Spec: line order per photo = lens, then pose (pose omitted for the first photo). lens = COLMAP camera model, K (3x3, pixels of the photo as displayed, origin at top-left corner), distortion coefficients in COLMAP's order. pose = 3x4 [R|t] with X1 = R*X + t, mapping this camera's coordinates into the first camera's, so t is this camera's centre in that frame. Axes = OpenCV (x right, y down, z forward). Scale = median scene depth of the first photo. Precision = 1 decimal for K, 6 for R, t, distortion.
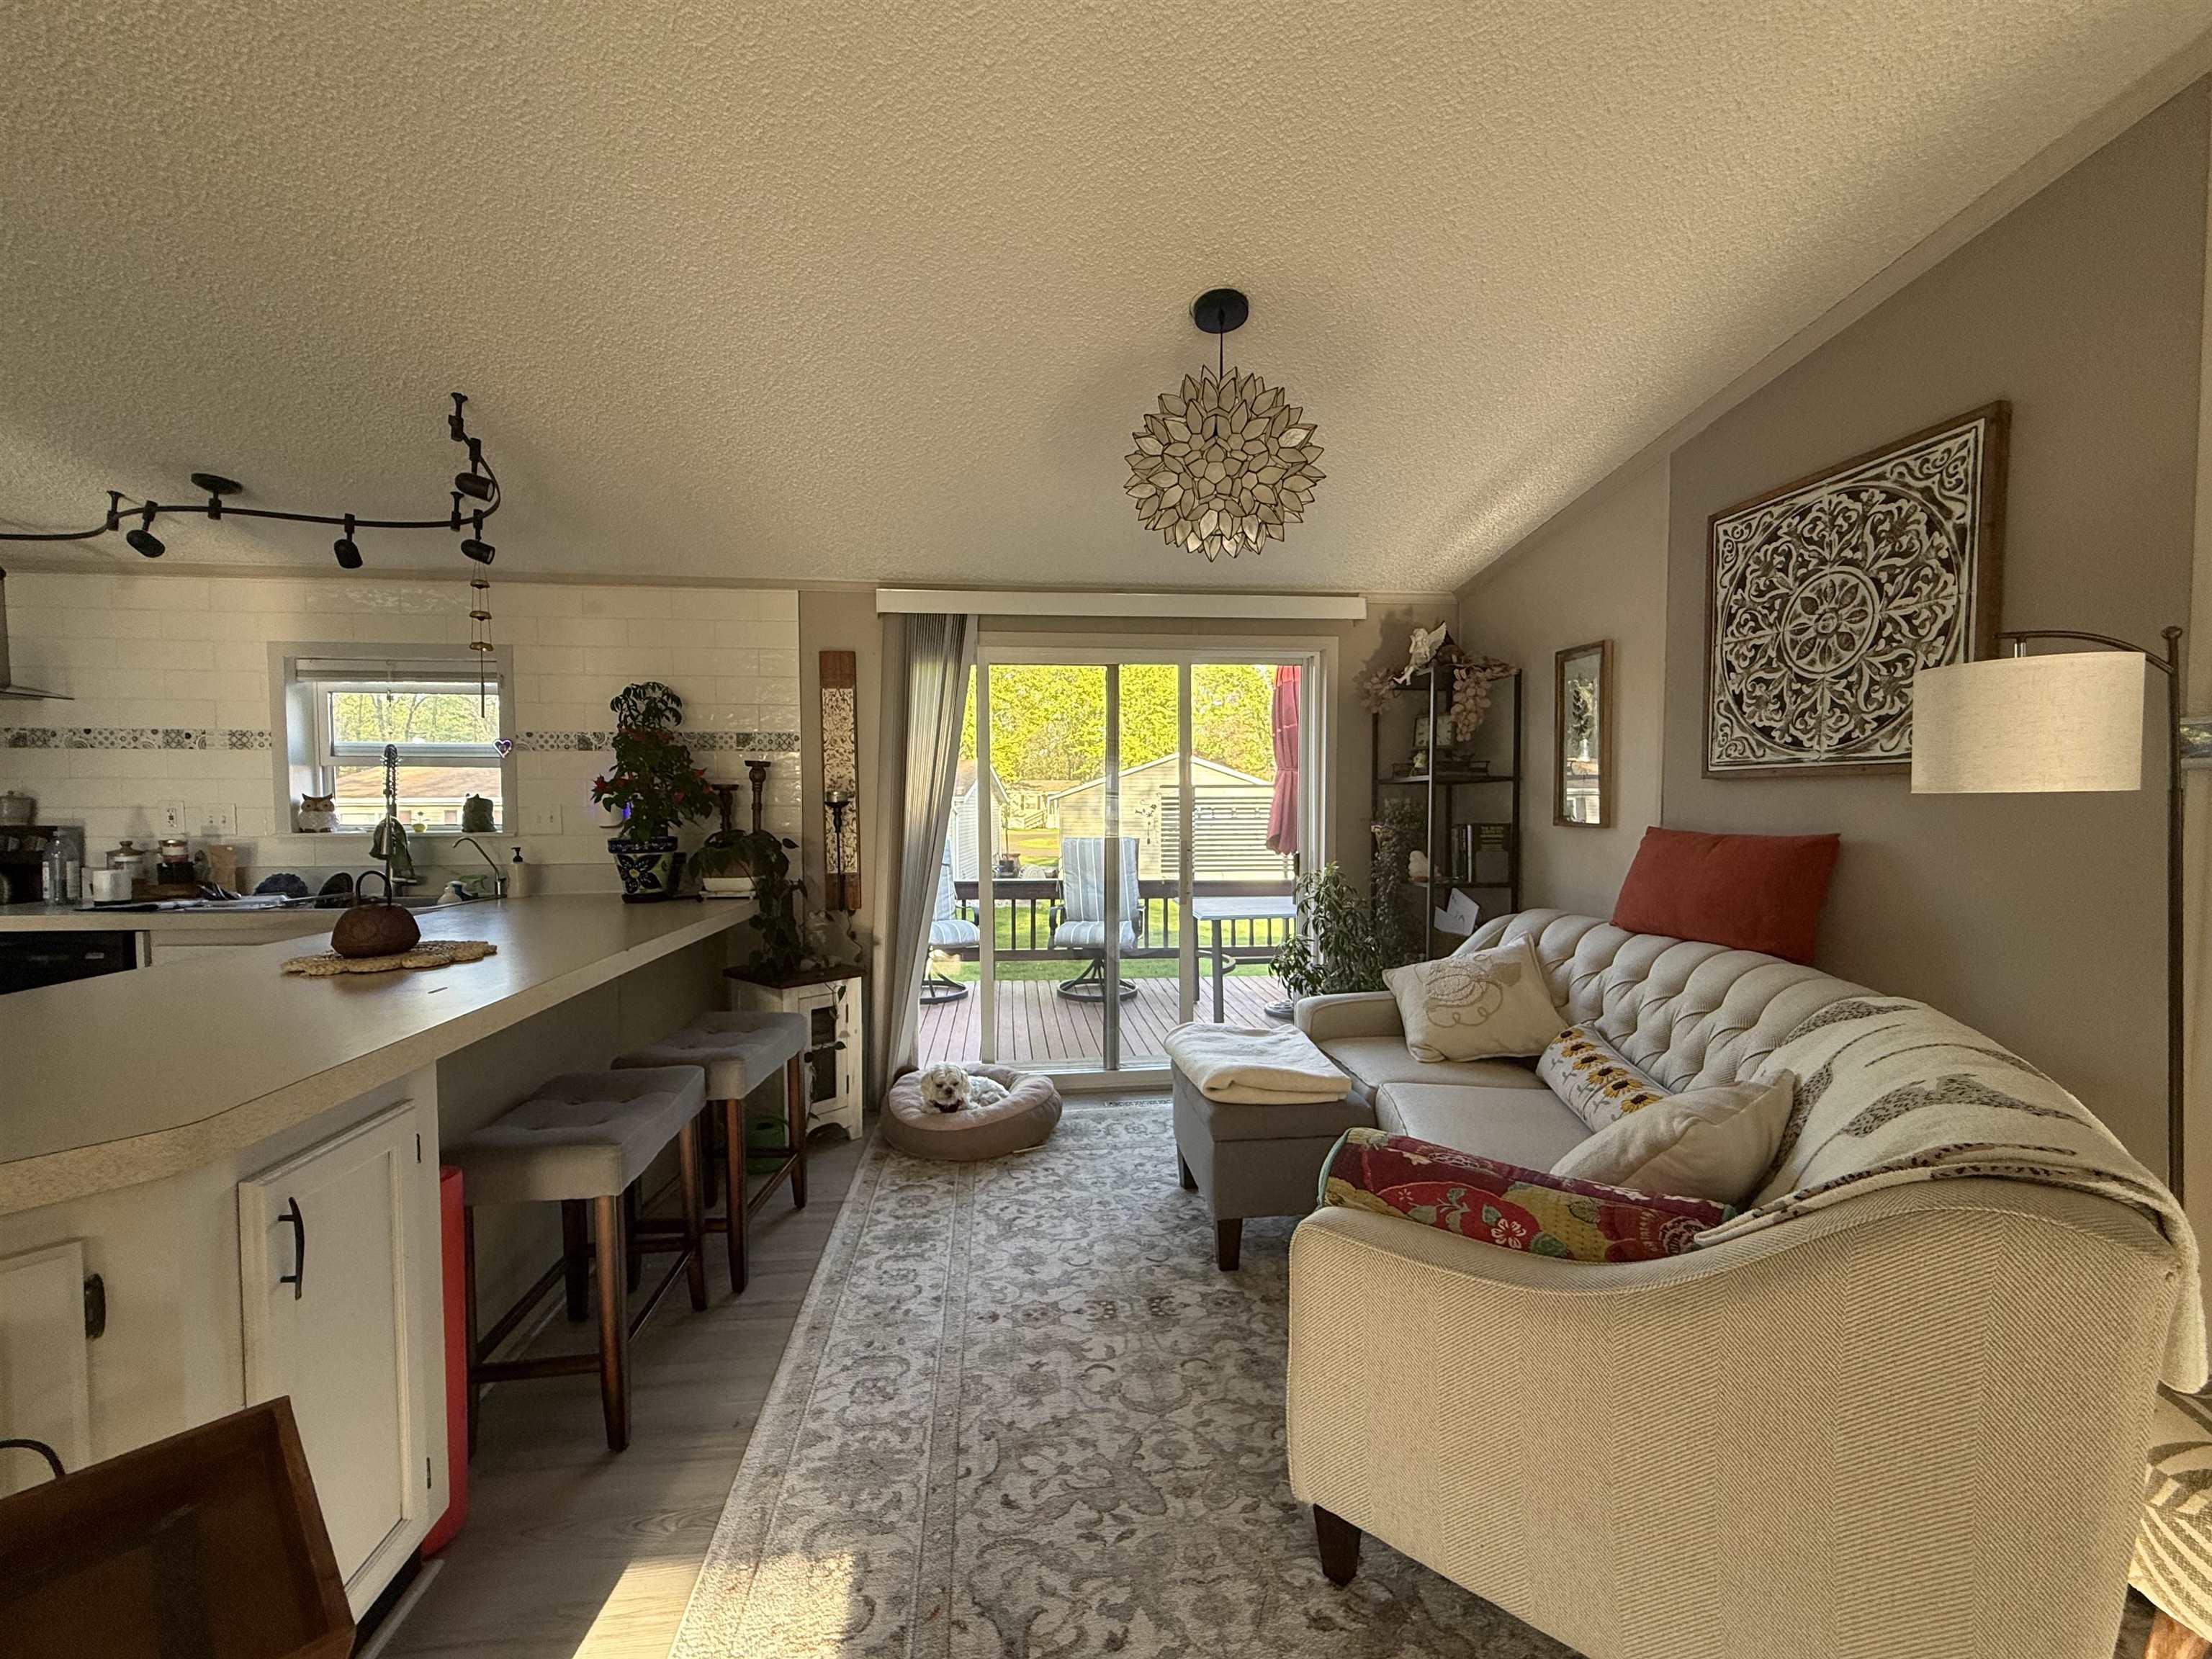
lens RADIAL K [[889.9, 0, 1101.6], [0, 889.9, 833.9], [0, 0, 1]] dist [0.000497, 0.000312]
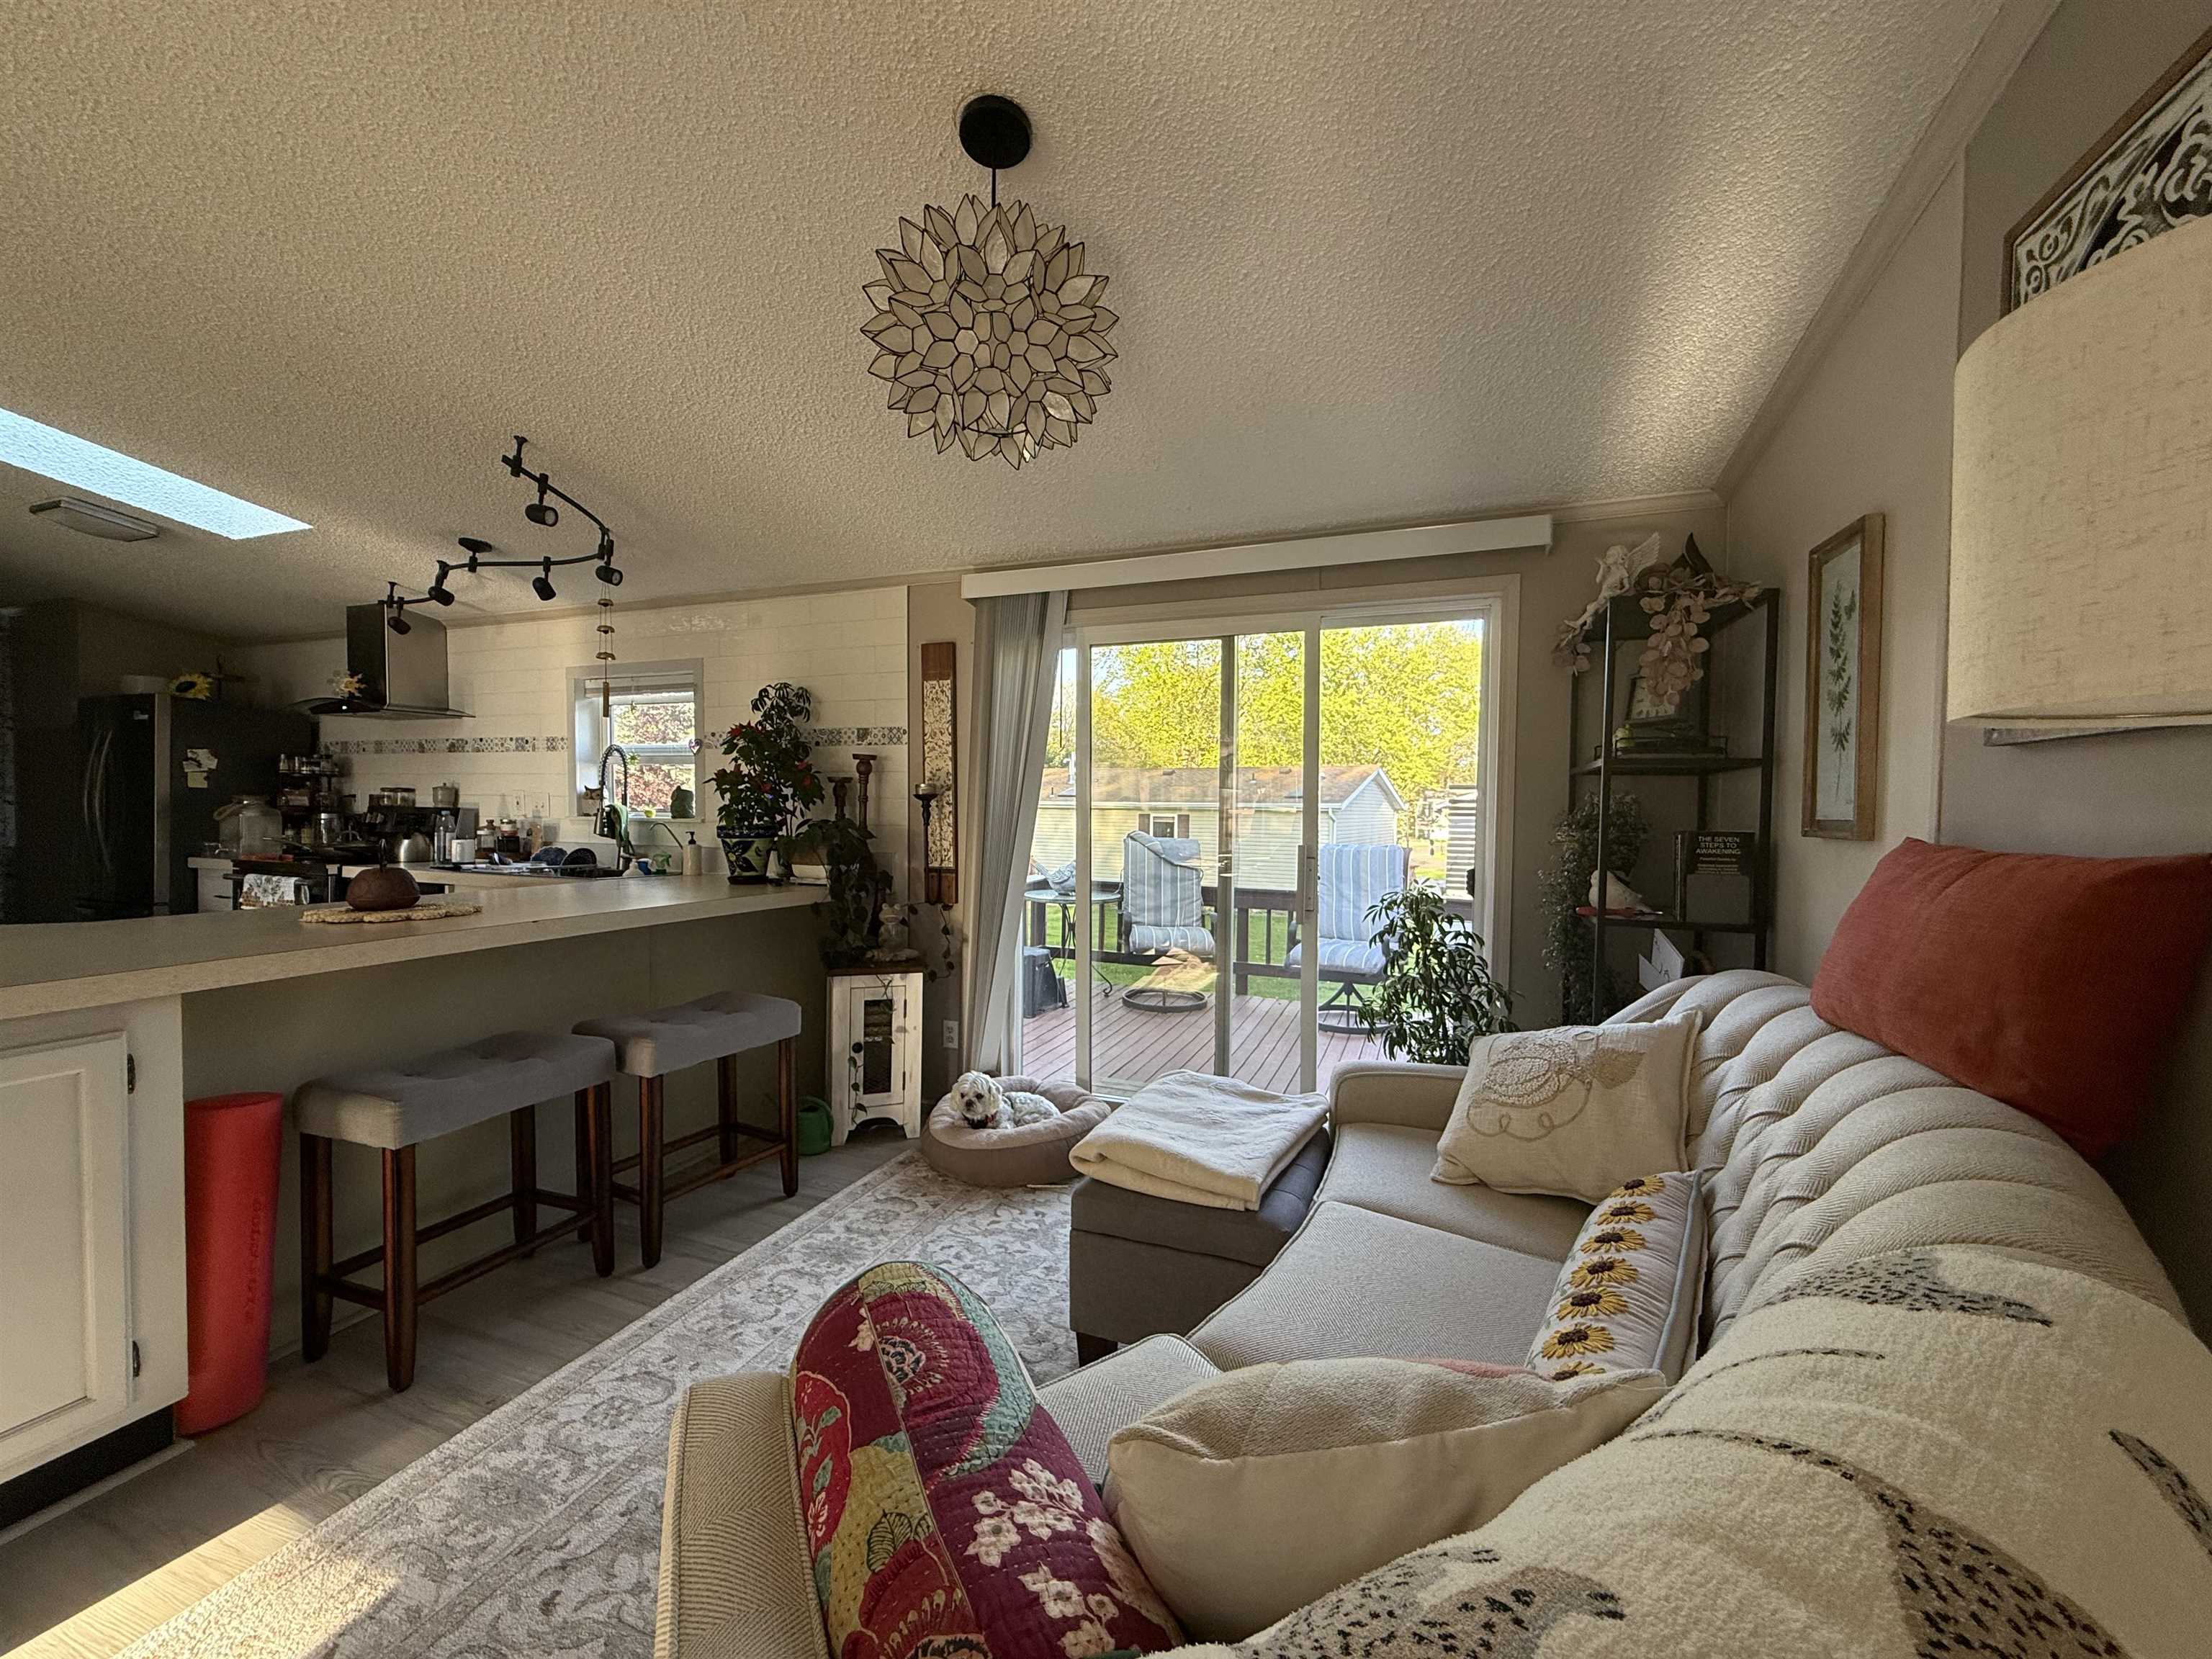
lens RADIAL K [[878.7, 0, 1096.1], [0, 878.7, 832.6], [0, 0, 1]] dist [0.000741, -0.000313]
pose [[0.886283, 0.024893, -0.462475, 0.439070], [-0.029564, 0.999559, -0.002854, 0.005319], [0.462200, 0.016202, 0.886628, 0.297888]]
